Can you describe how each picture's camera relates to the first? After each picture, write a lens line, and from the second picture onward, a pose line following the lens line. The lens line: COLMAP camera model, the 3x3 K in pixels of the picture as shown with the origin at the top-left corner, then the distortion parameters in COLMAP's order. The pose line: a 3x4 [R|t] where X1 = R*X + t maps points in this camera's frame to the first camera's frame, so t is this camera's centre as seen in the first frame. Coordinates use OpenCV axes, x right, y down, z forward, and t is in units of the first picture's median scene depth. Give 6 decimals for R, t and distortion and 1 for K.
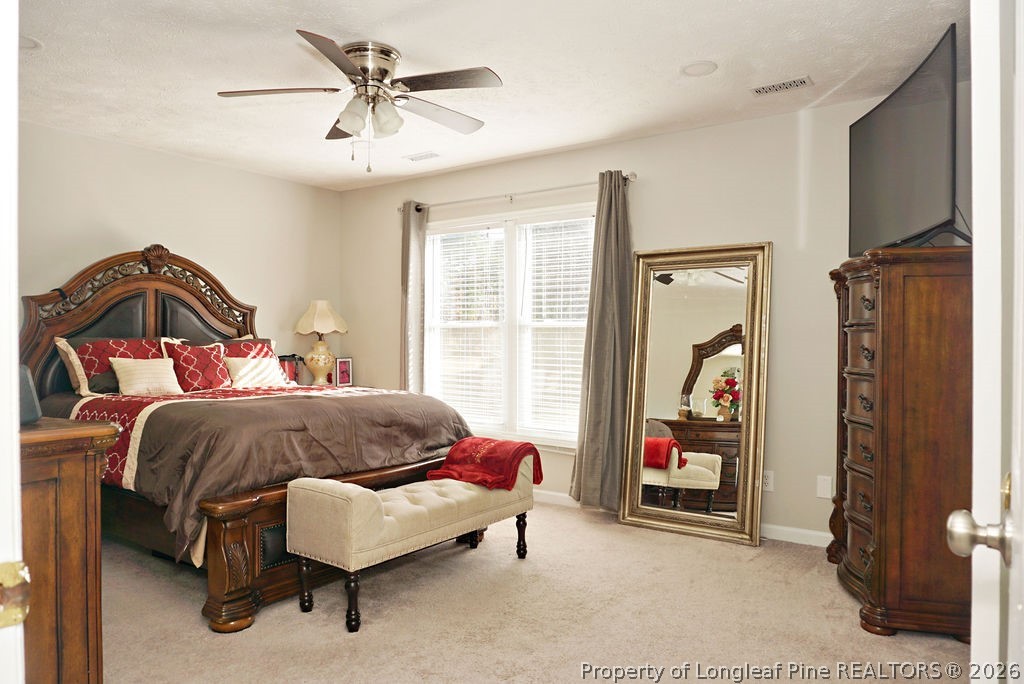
lens RADIAL K [[683.9, 0, 512.0], [0, 683.9, 342.0], [0, 0, 1]] dist [-0.057487, 0.038753]
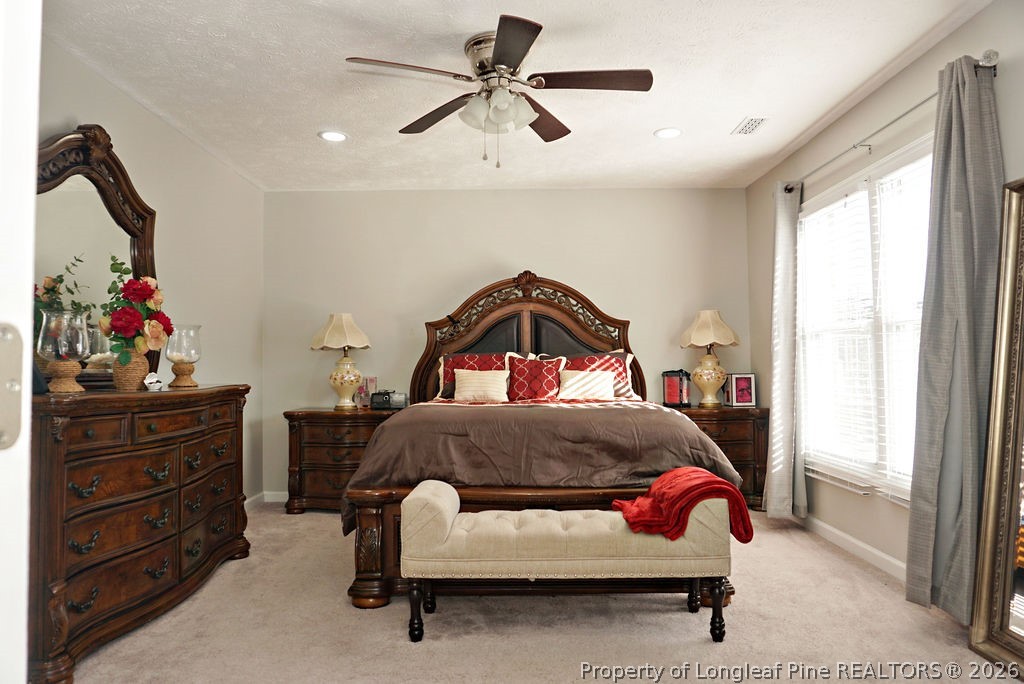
lens RADIAL K [[683.9, 0, 512.0], [0, 683.9, 342.0], [0, 0, 1]] dist [-0.057487, 0.038753]
pose [[0.576352, -0.038713, -0.816284, 0.421558], [0.006464, 0.999062, -0.042818, 0.025559], [0.817176, 0.019402, 0.576061, 0.347225]]
